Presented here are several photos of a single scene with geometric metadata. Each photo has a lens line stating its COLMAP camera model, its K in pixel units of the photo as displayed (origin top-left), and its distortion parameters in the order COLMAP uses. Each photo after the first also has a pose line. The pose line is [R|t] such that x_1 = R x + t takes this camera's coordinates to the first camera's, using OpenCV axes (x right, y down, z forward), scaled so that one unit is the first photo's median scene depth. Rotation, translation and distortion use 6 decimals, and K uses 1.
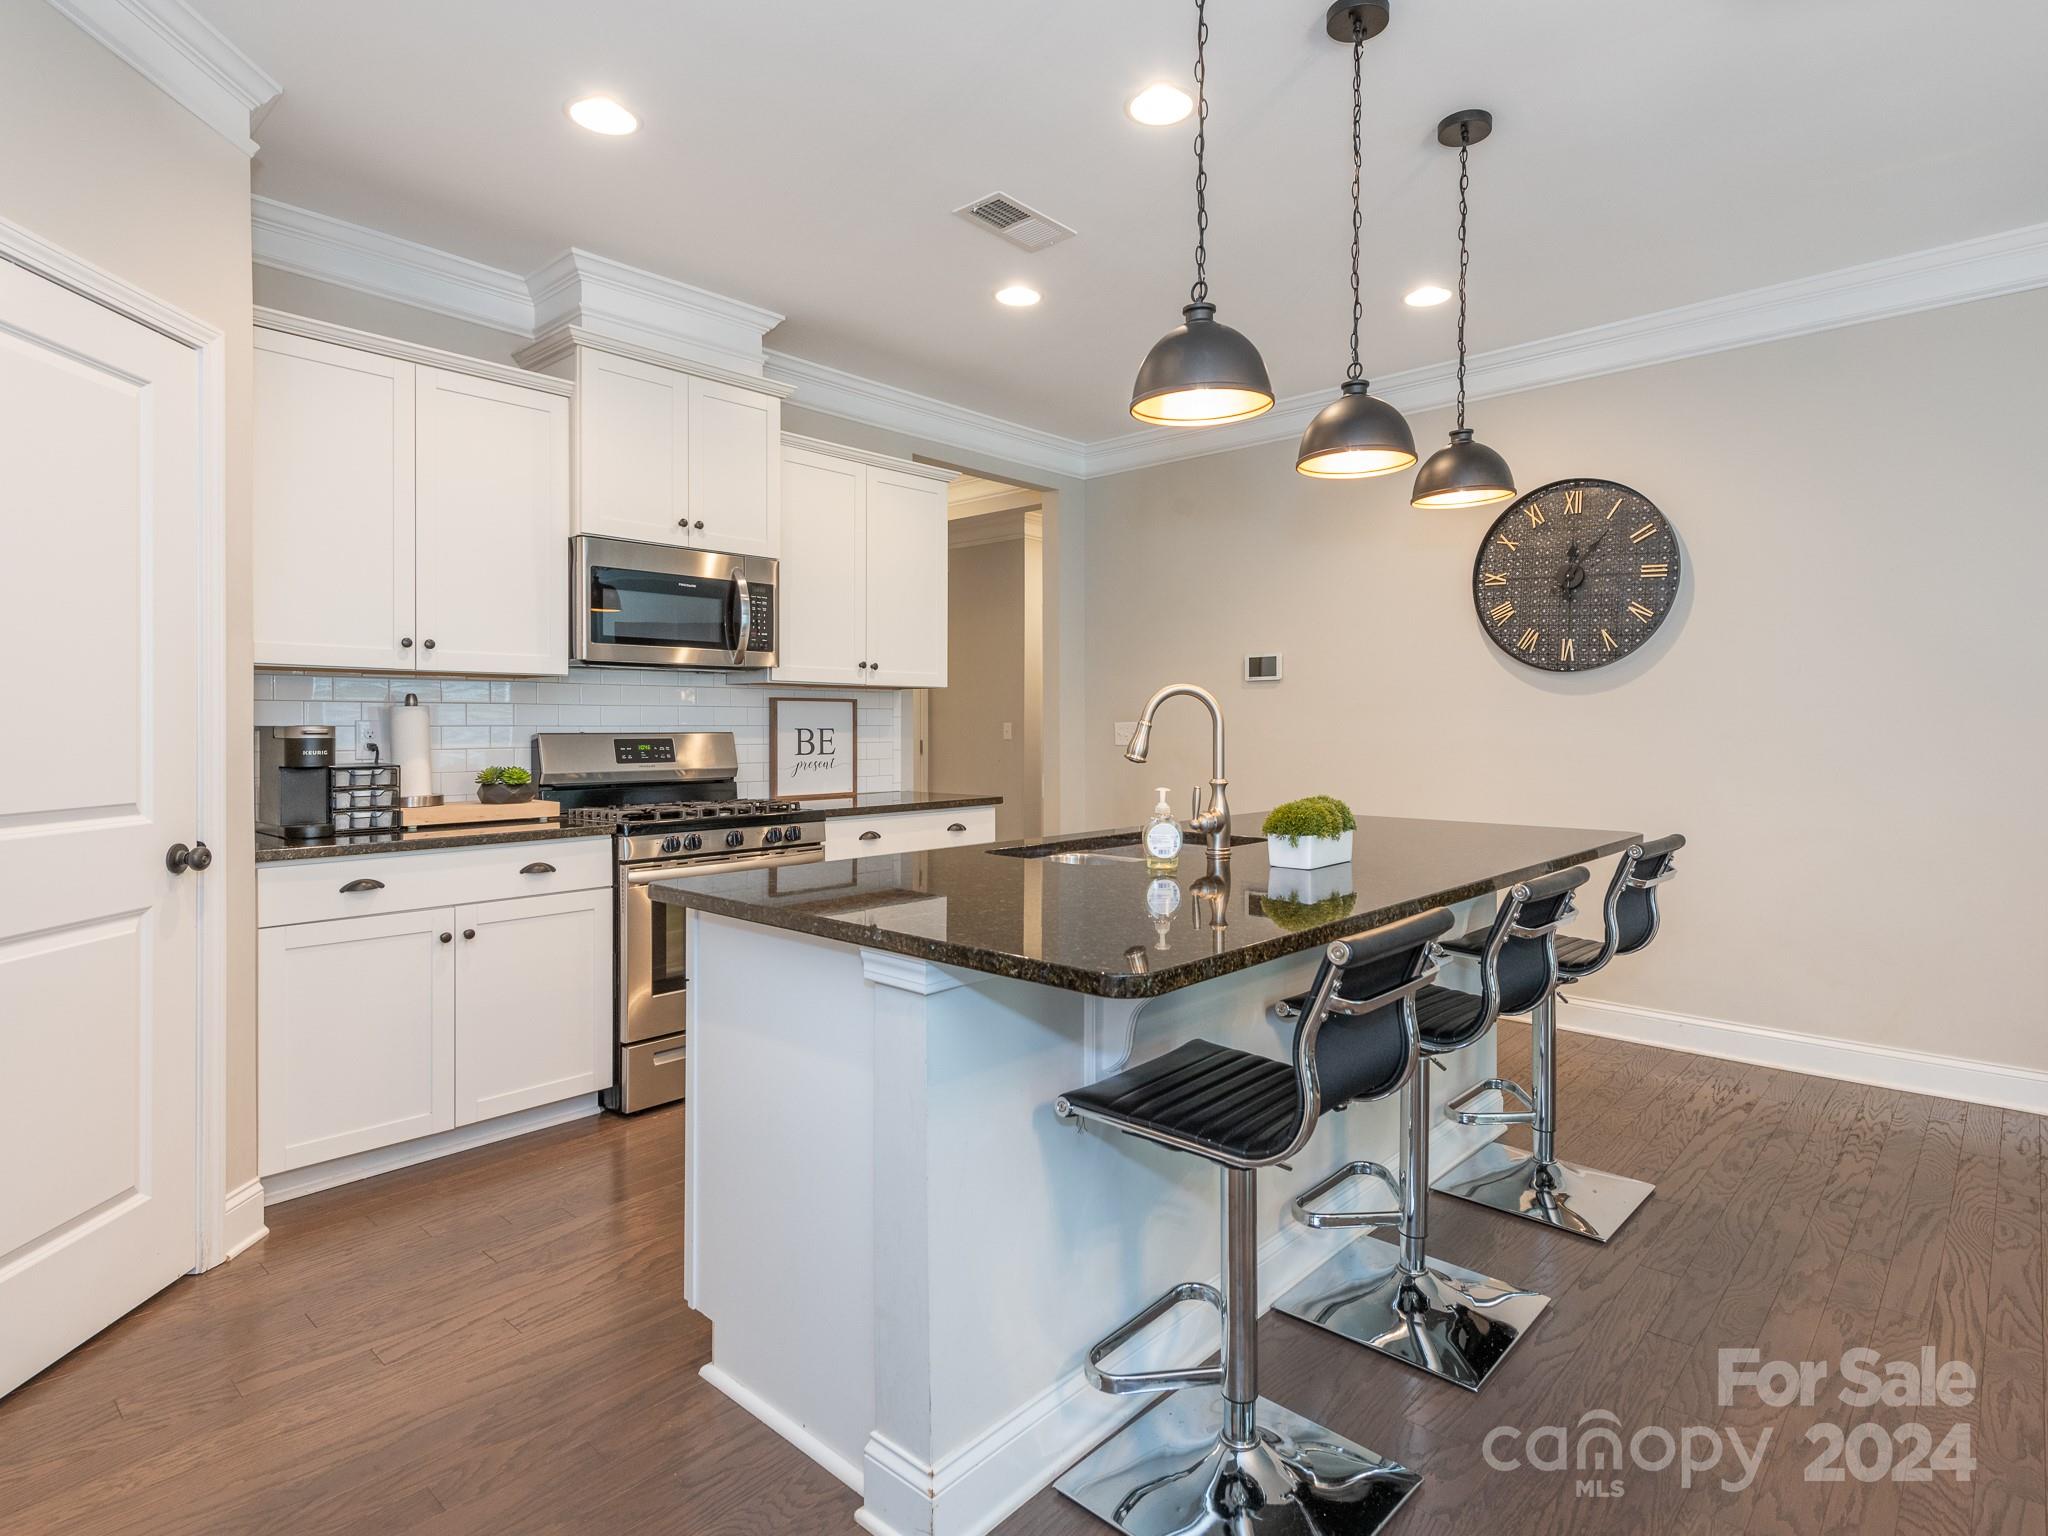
lens RADIAL K [[1076.2, 0, 1024.0], [0, 1076.2, 768.0], [0, 0, 1]] dist [-0.021641, -0.000076]
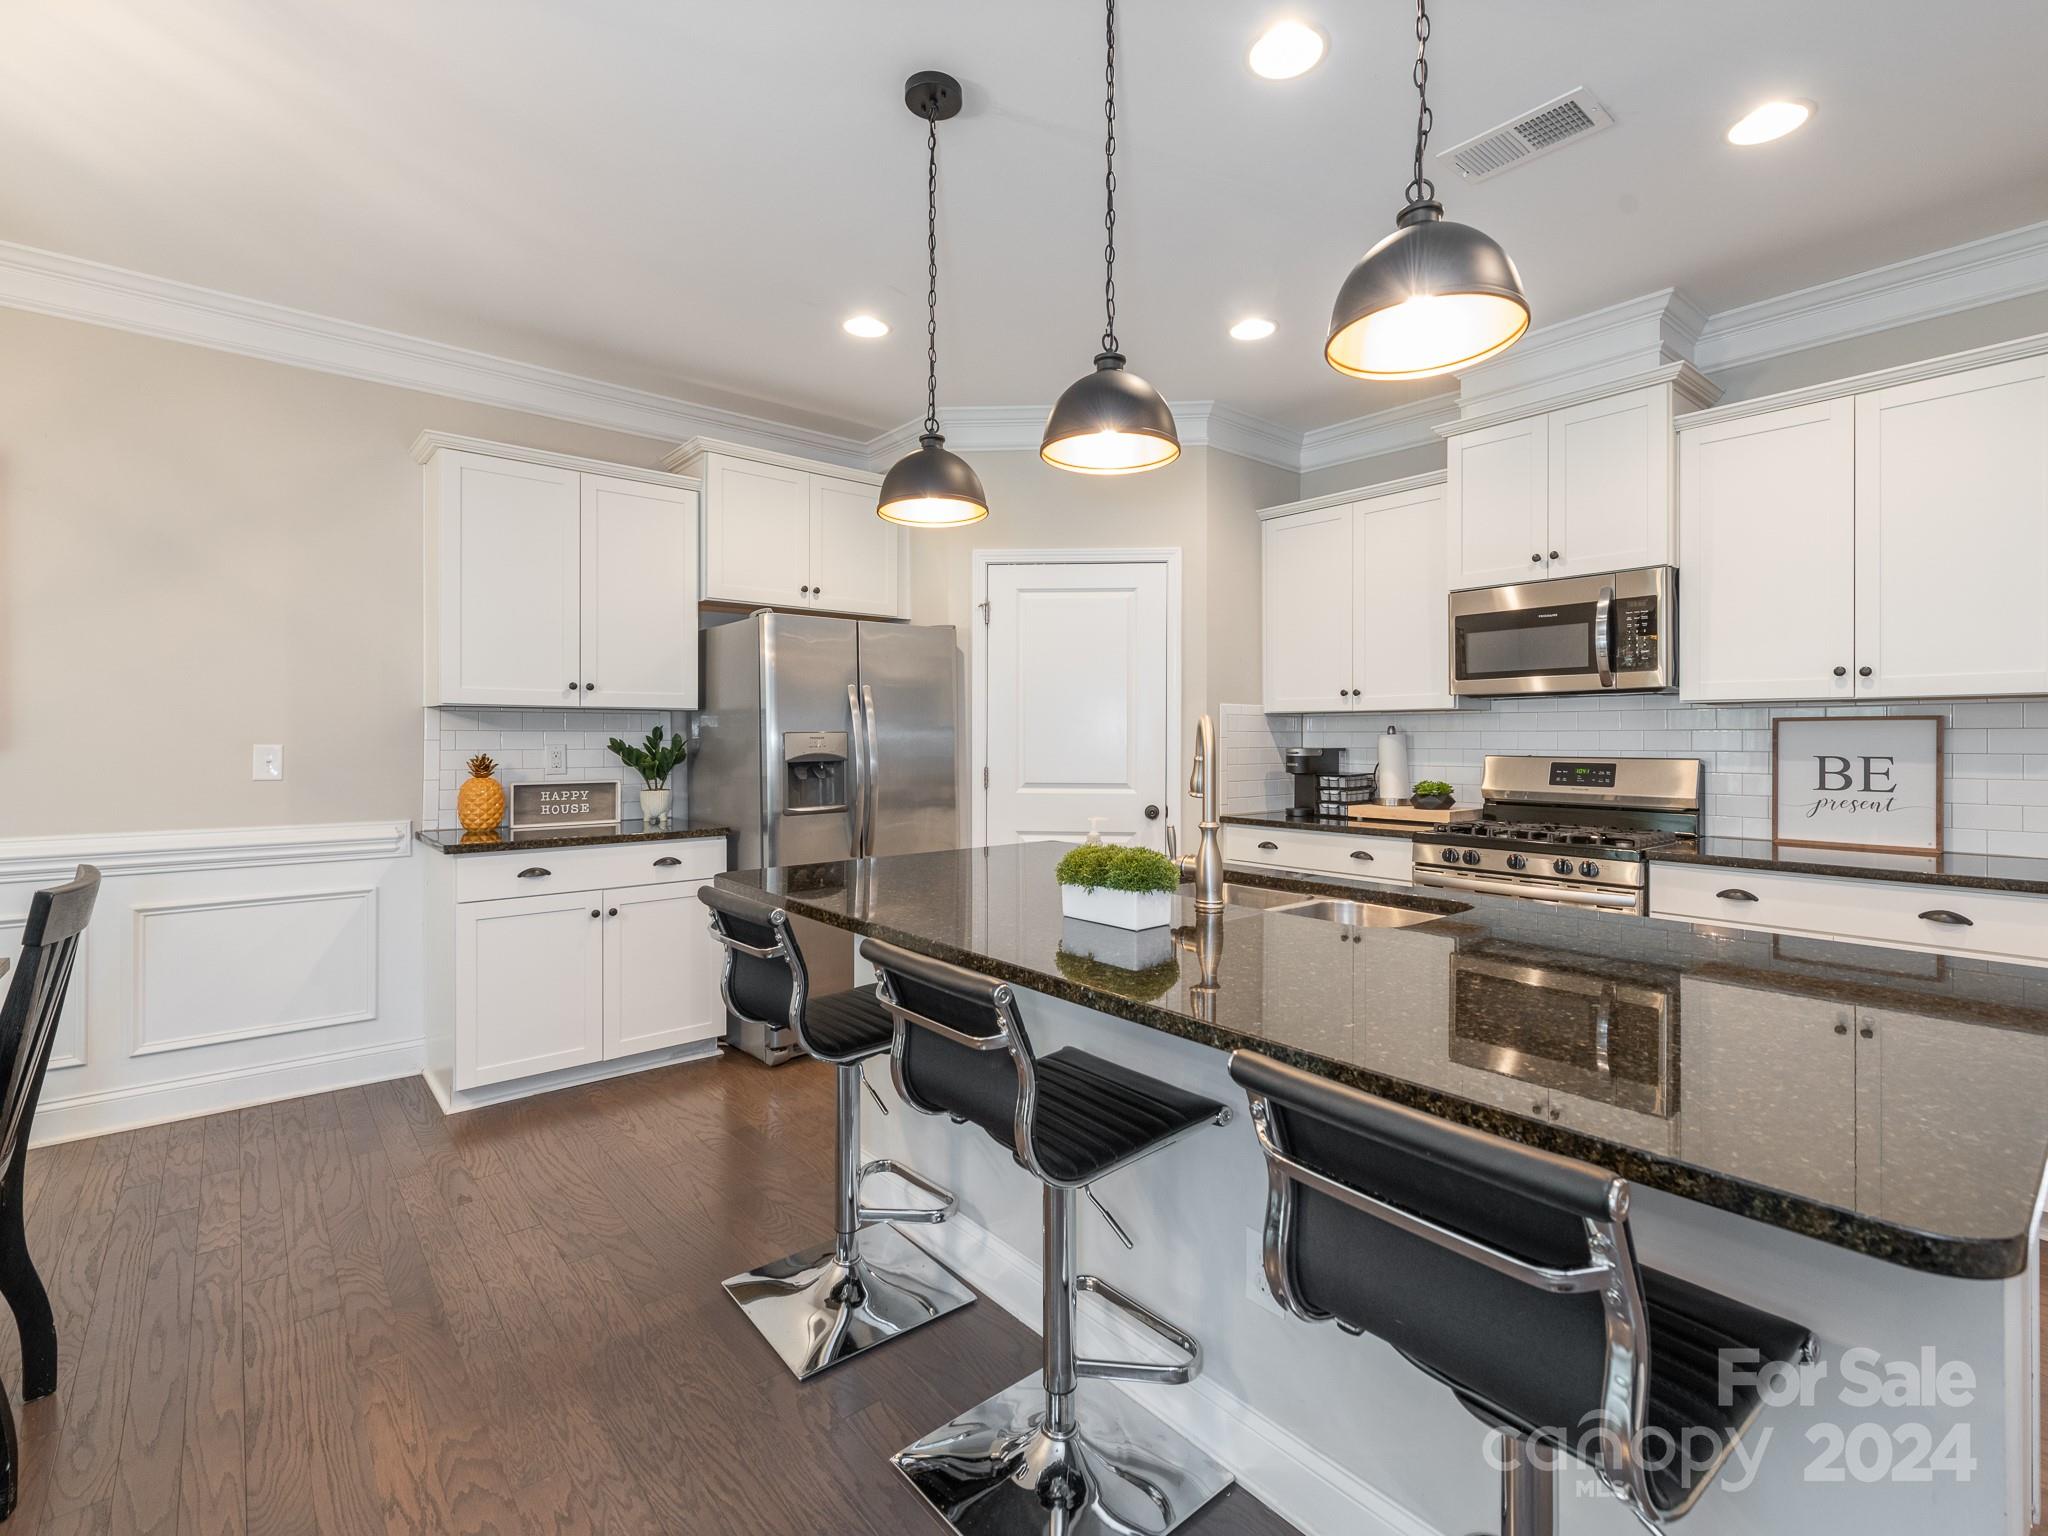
lens RADIAL K [[932.5, 0, 1050.2], [0, 932.5, 740.3], [0, 0, 1]] dist [0.014911, -0.009983]
pose [[-0.121865, 0.003929, -0.992539, 0.640206], [-0.038590, 0.999217, 0.008693, -0.038997], [0.991796, 0.039362, -0.121618, 0.635374]]
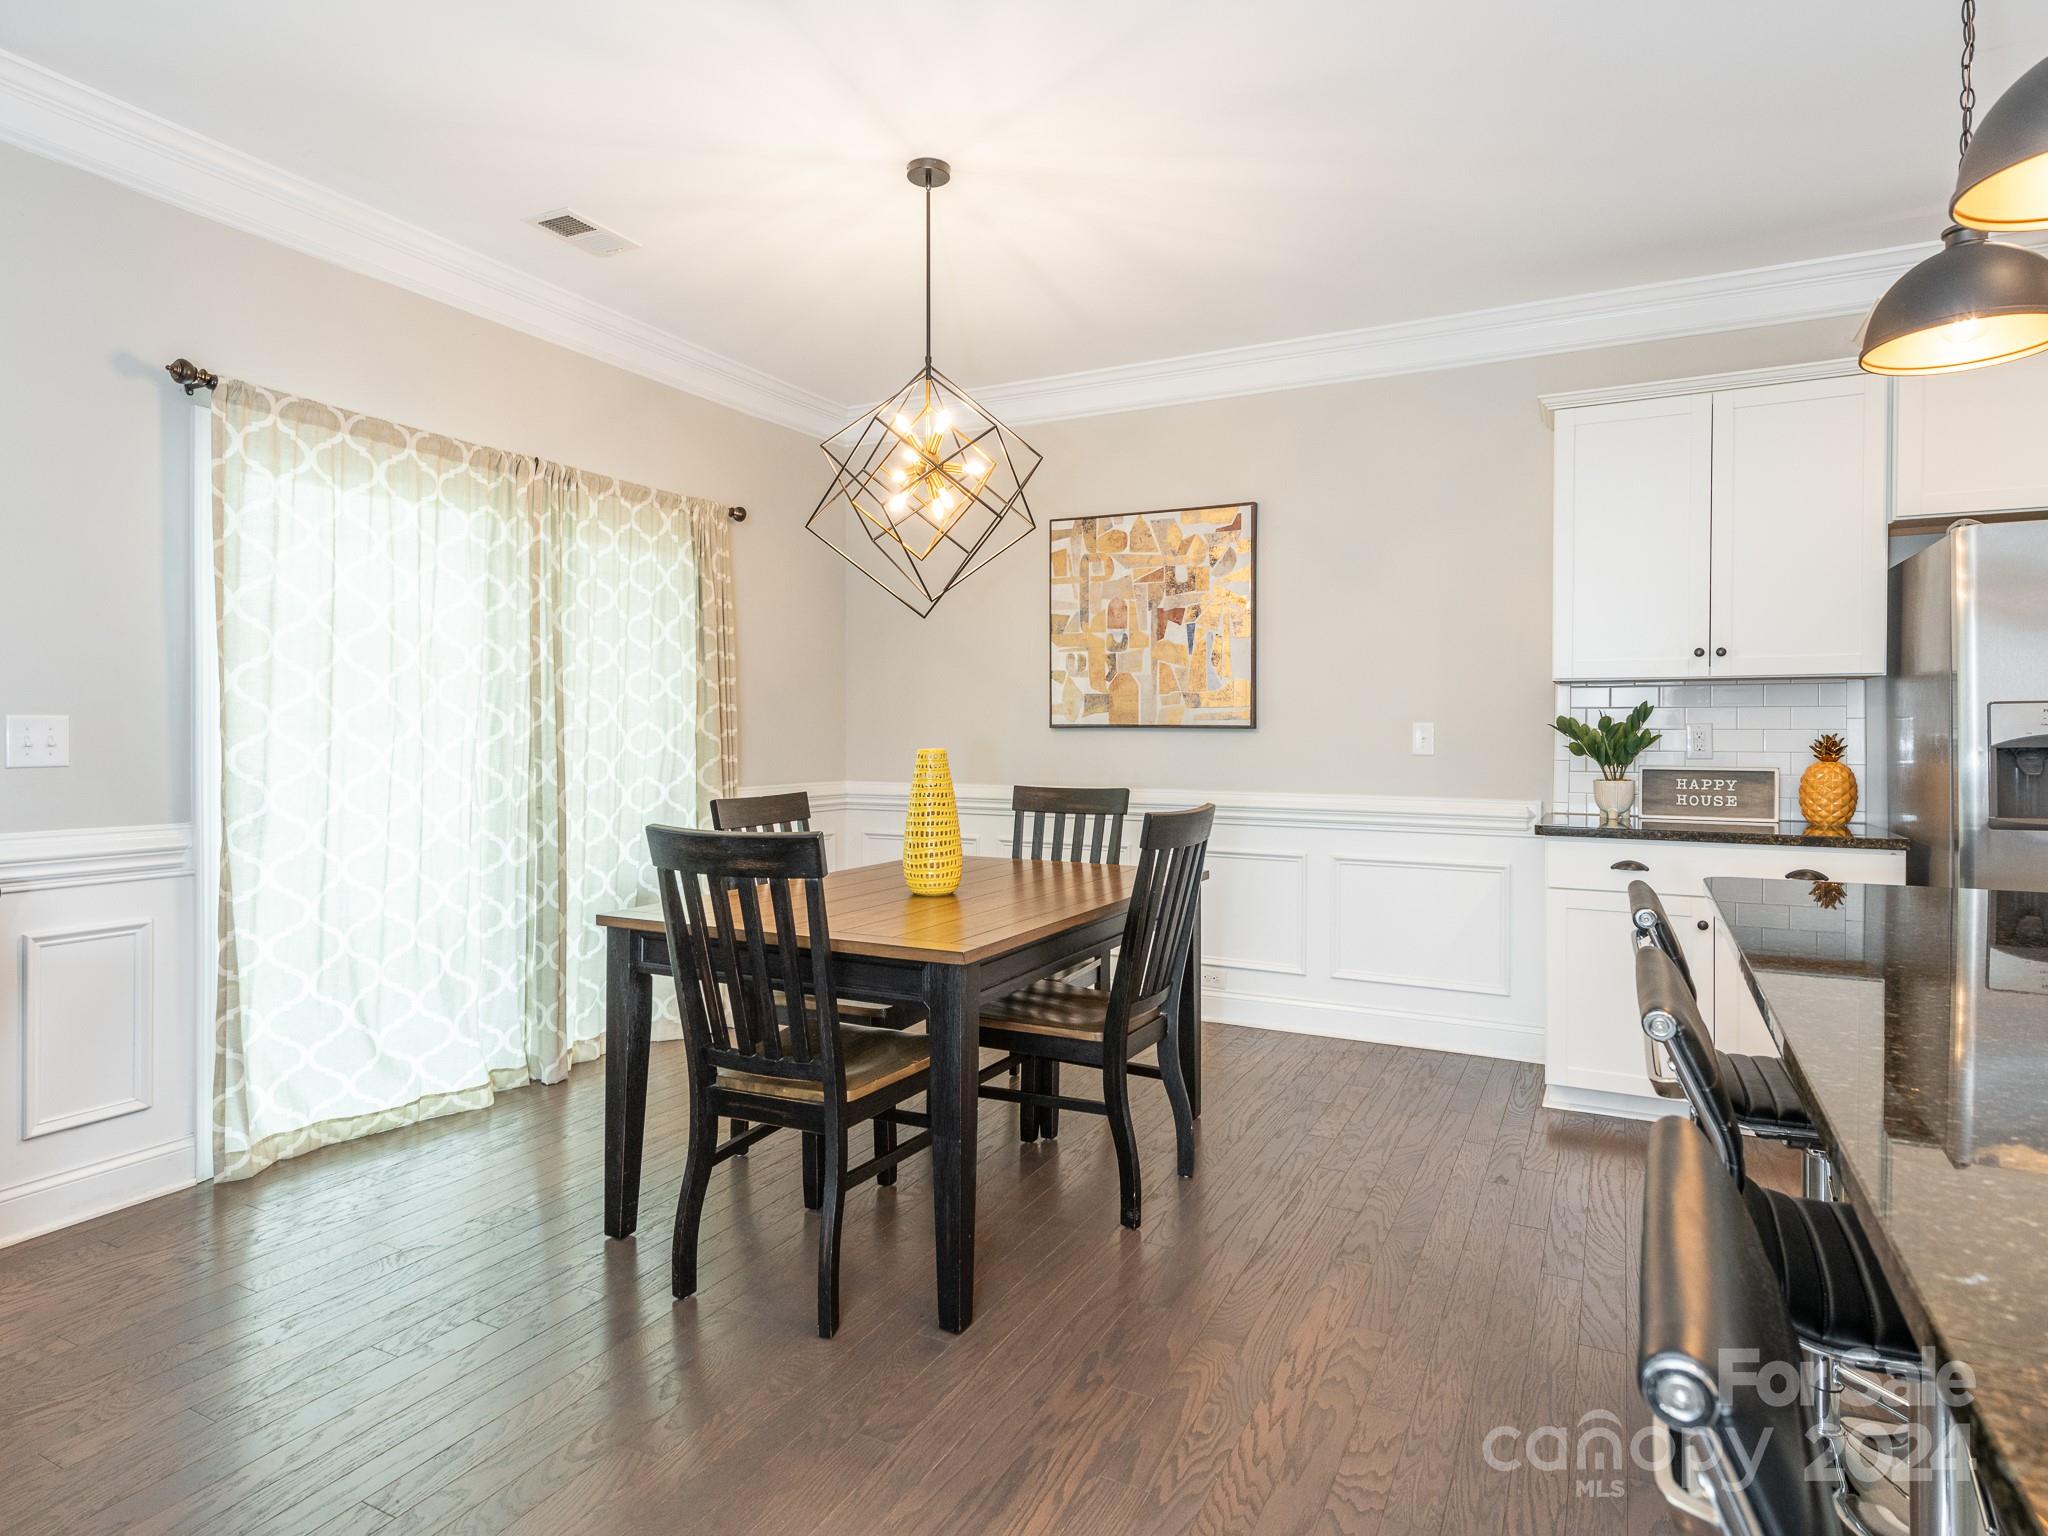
lens RADIAL K [[1146.2, 0, 1037.4], [0, 1146.2, 735.4], [0, 0, 1]] dist [0.027582, -0.018088]
pose [[-0.963934, 0.001714, -0.266135, 0.555616], [-0.010574, 0.998943, 0.044734, -0.034455], [0.265931, 0.045934, -0.962897, 0.836900]]
